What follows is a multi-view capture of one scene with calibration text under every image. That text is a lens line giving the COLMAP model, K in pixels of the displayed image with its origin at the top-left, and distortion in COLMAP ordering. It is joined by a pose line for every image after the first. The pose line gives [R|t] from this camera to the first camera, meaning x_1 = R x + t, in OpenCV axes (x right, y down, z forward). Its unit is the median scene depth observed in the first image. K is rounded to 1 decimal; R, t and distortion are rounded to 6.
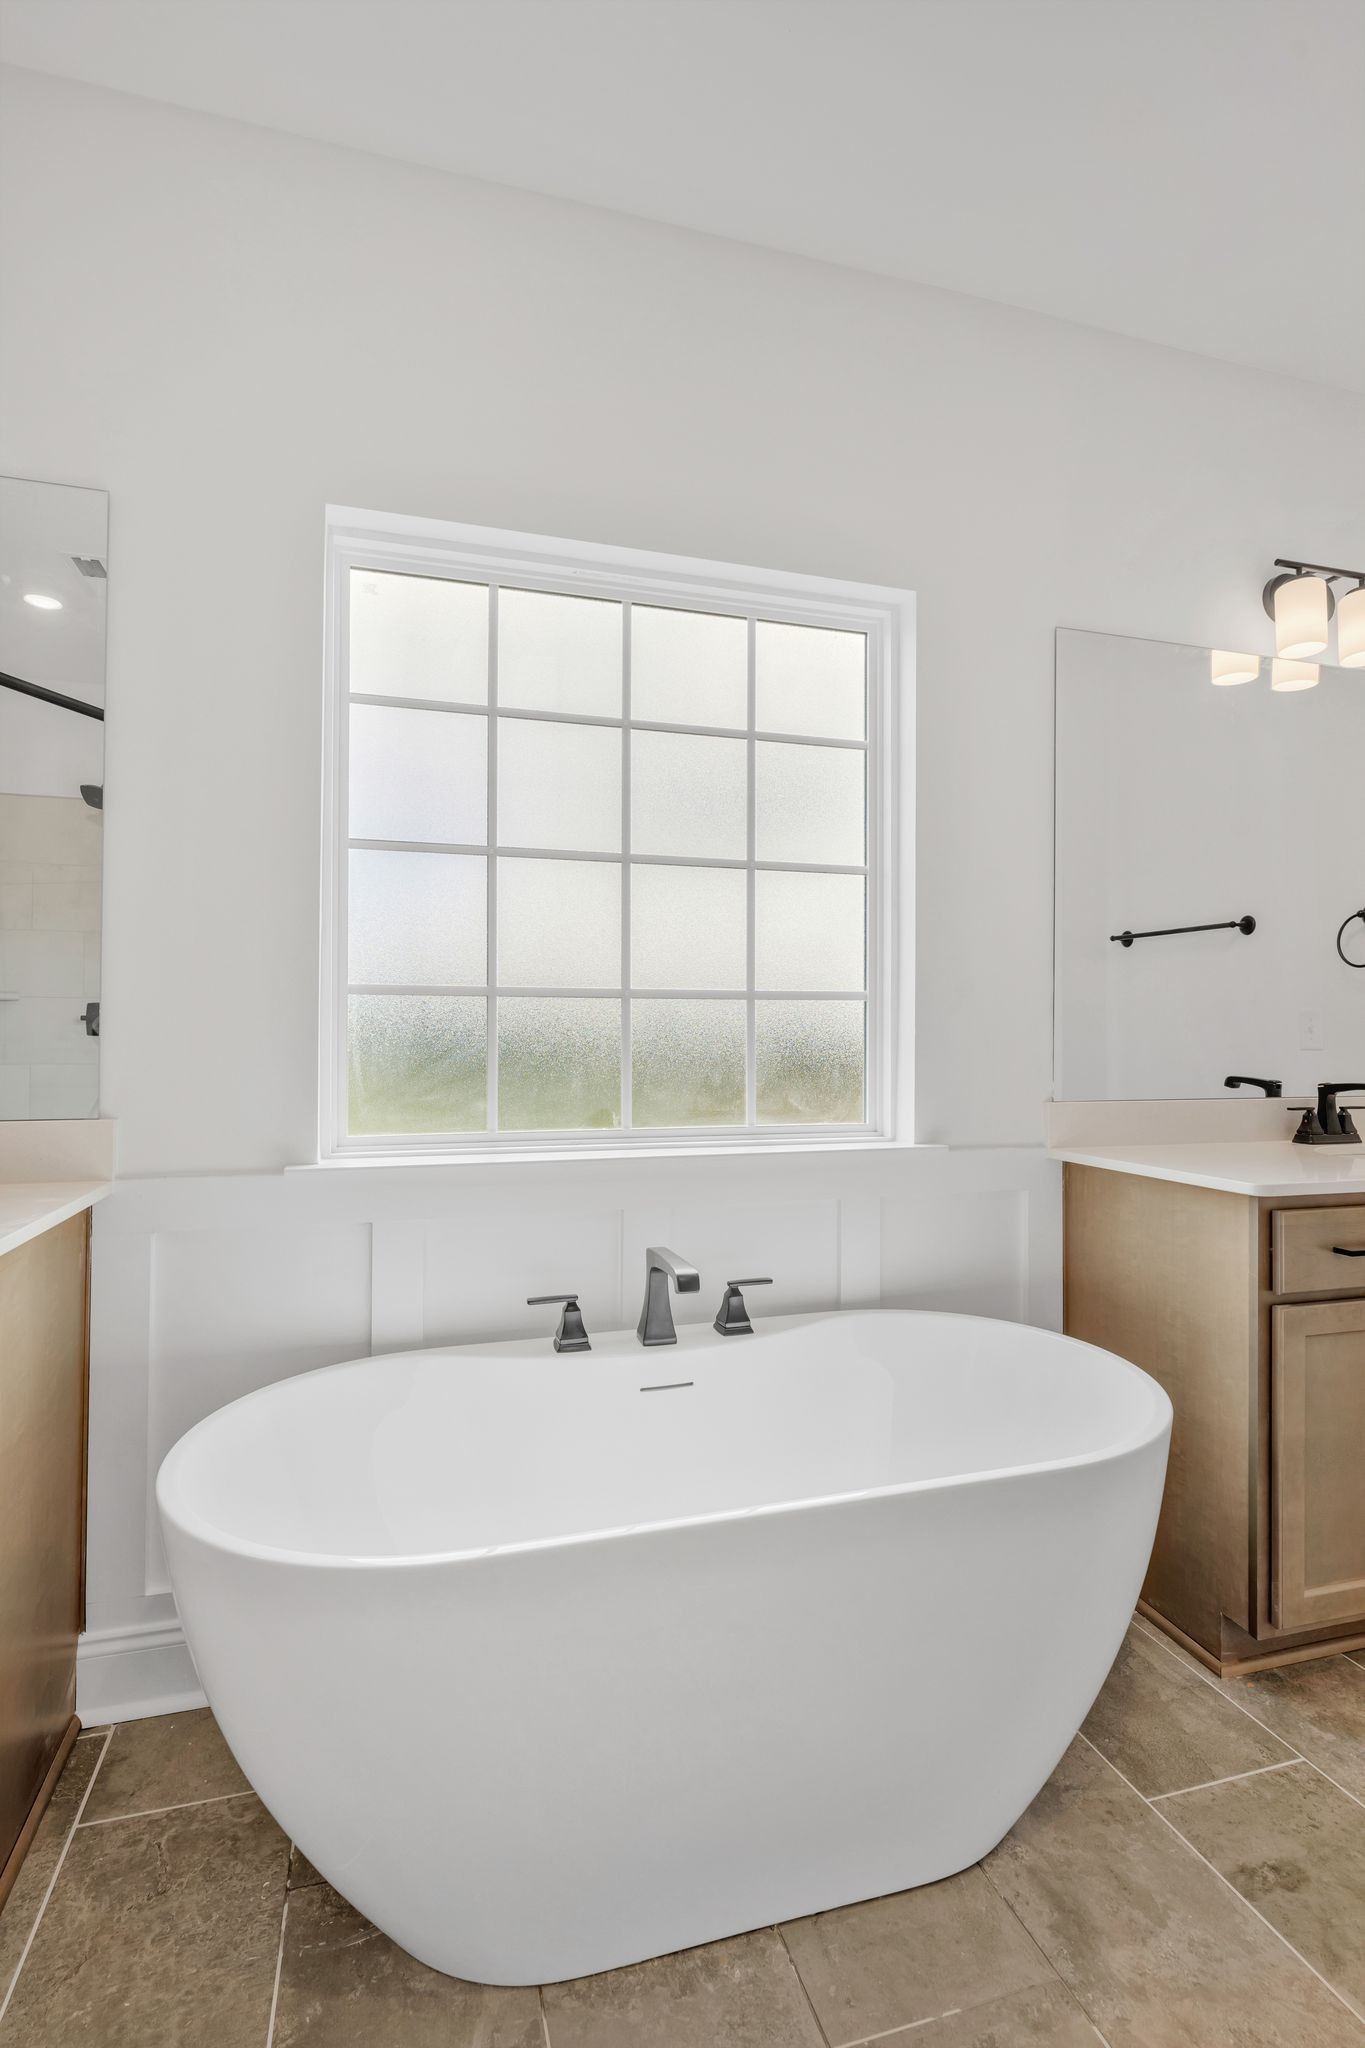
lens RADIAL K [[984.3, 0, 682.5], [0, 984.3, 1024.0], [0, 0, 1]] dist [-0.005388, 0.000537]
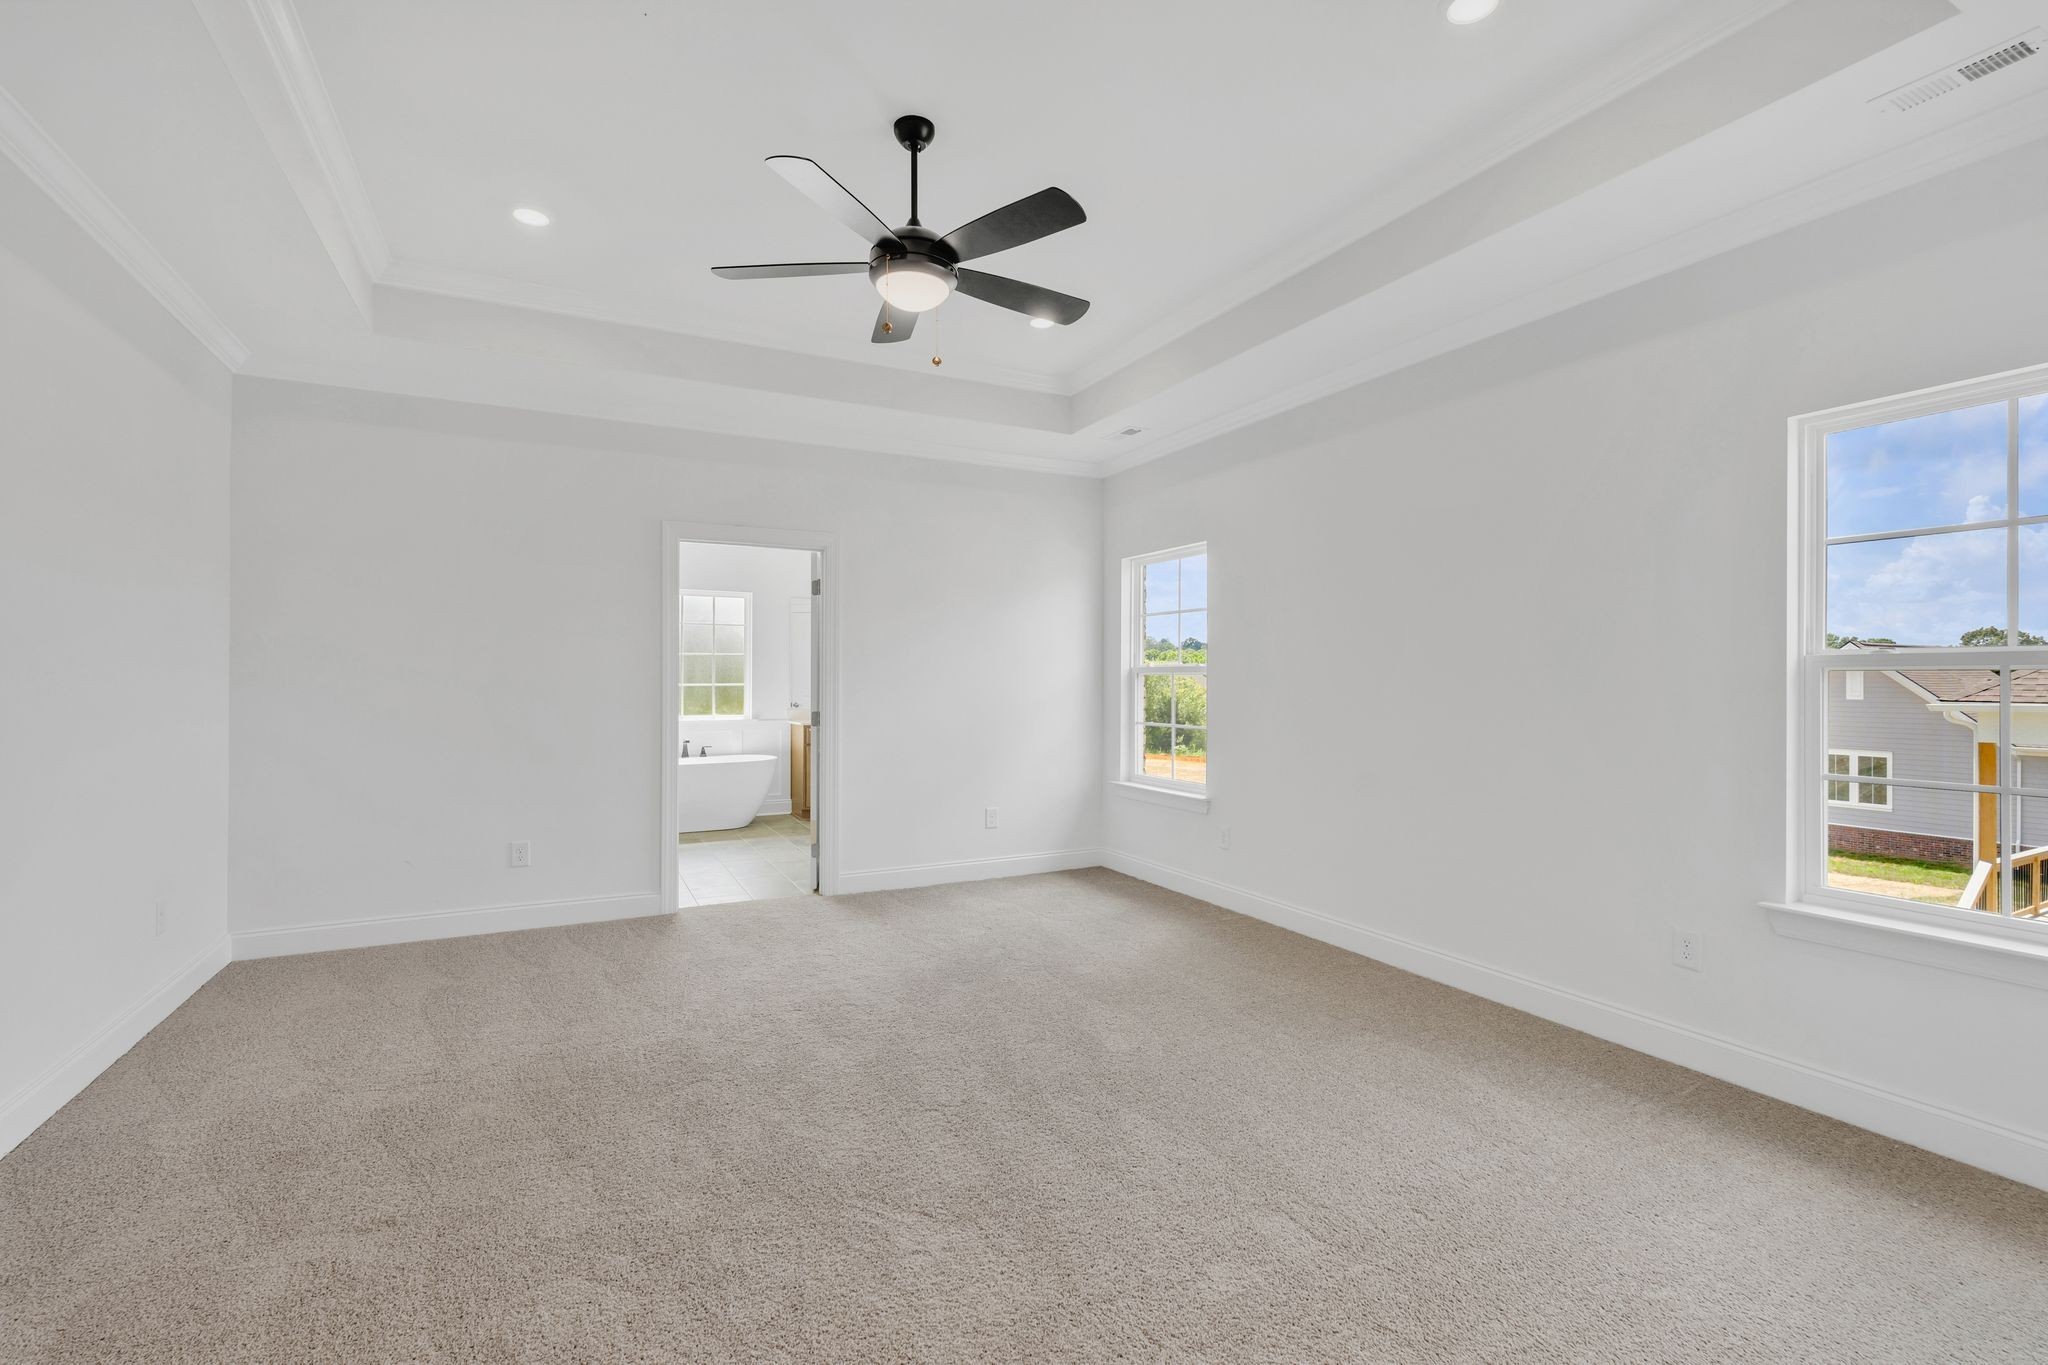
lens RADIAL K [[911.1, 0, 1047.5], [0, 911.1, 678.2], [0, 0, 1]] dist [-0.004301, 0.000207]
pose [[0.981192, -0.000583, 0.193032, 0.917707], [-0.000571, 0.999982, 0.005921, -0.104169], [-0.193032, -0.005920, 0.981175, -3.962726]]
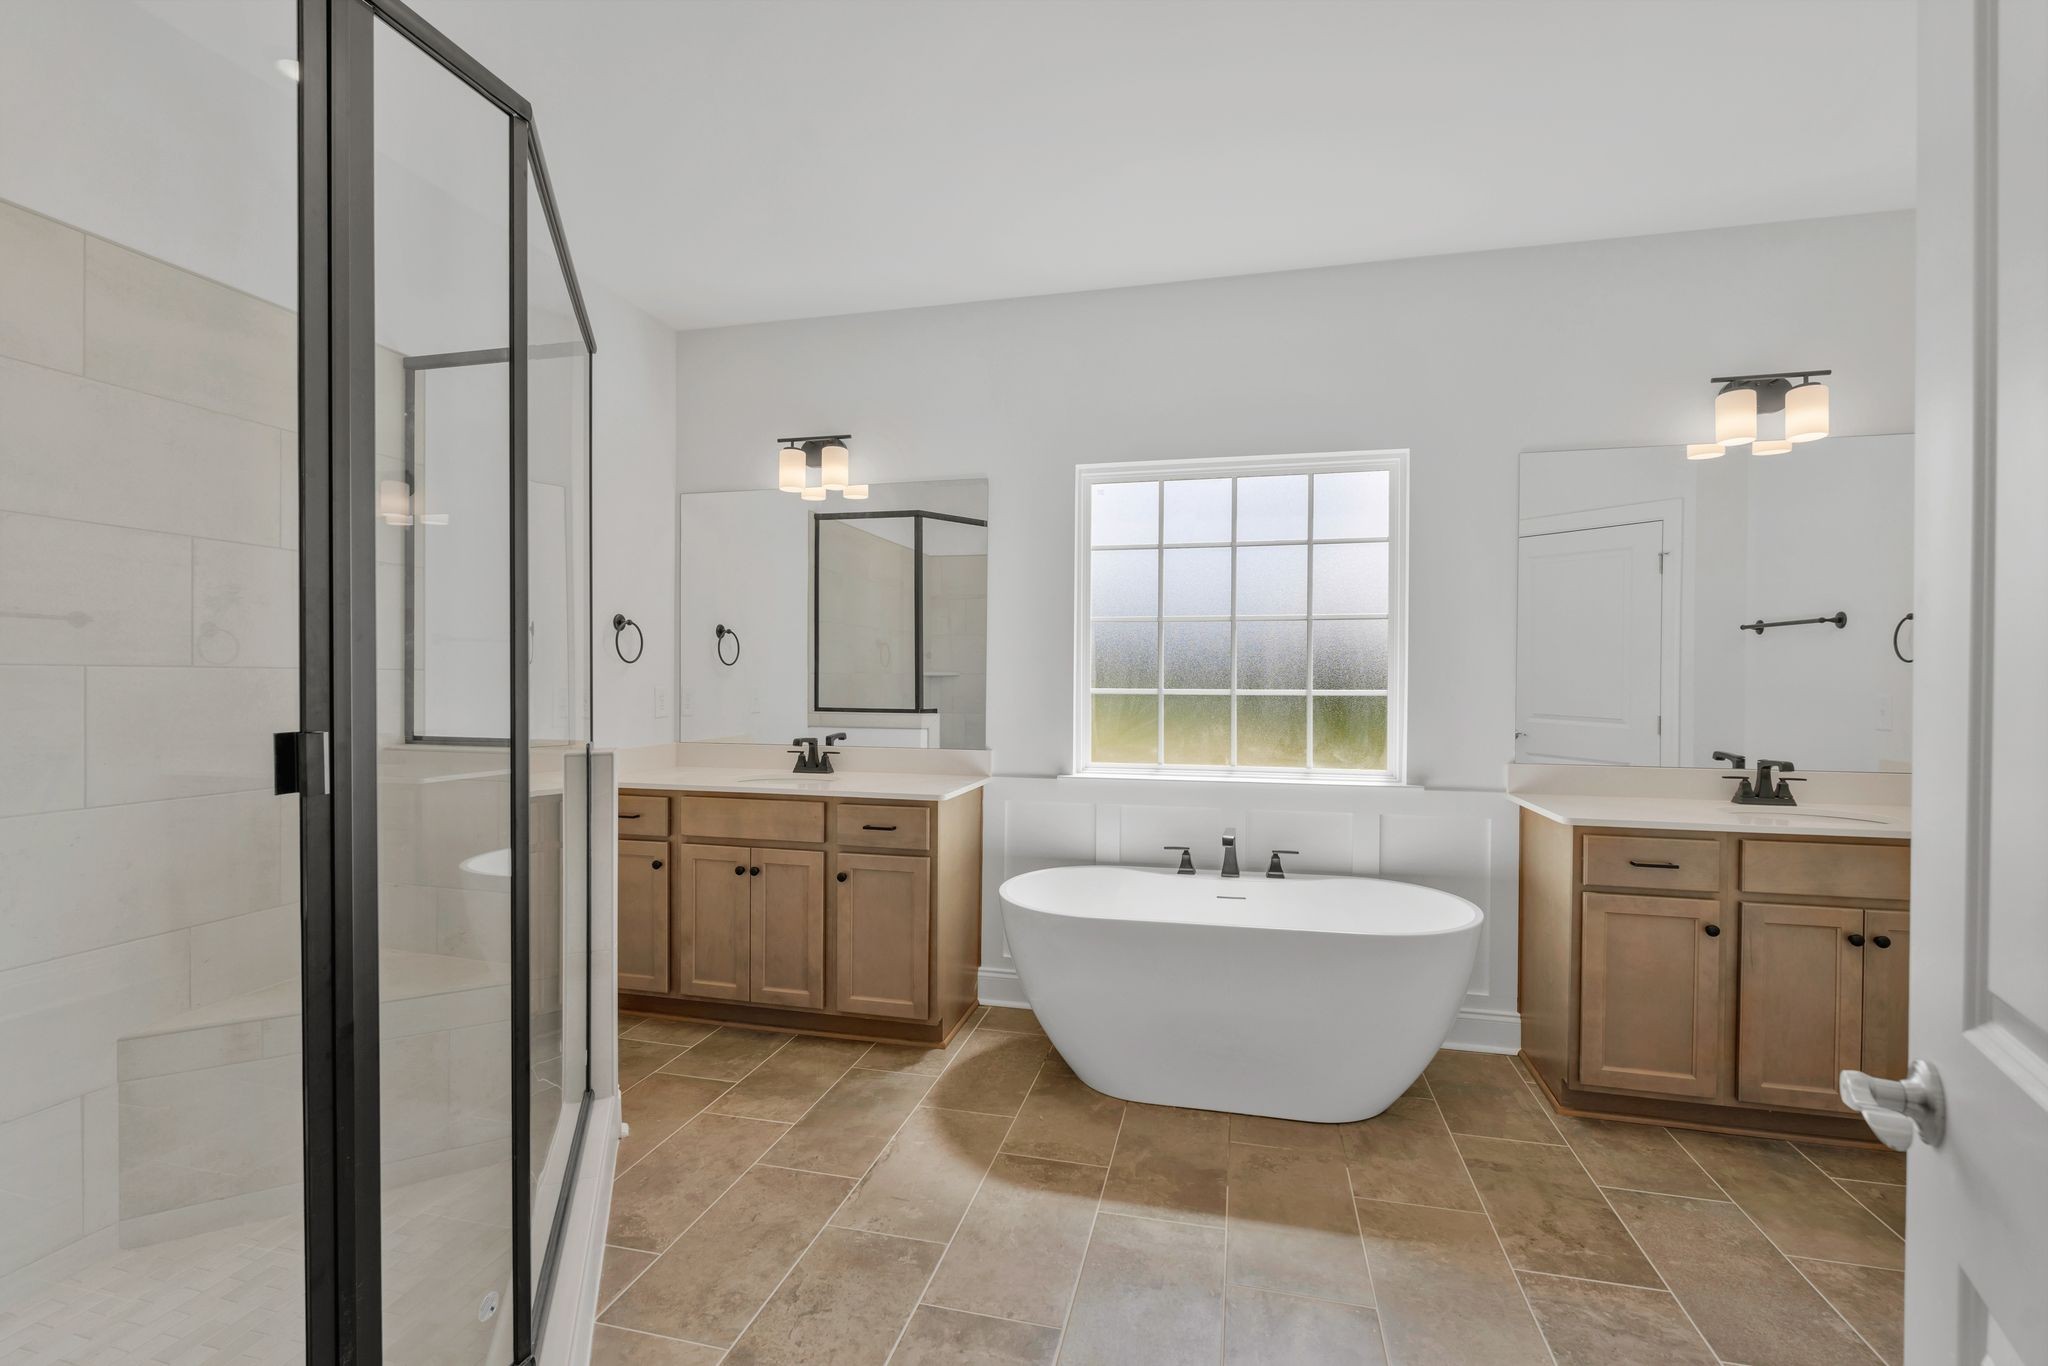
lens RADIAL K [[886.5, 0, 1025.8], [0, 886.5, 684.8], [0, 0, 1]] dist [-0.003612, -0.000098]
pose [[0.866254, 0.005409, -0.499575, 0.524946], [0.002825, 0.999872, 0.015725, -0.088008], [0.499596, -0.015033, 0.866128, -0.752433]]
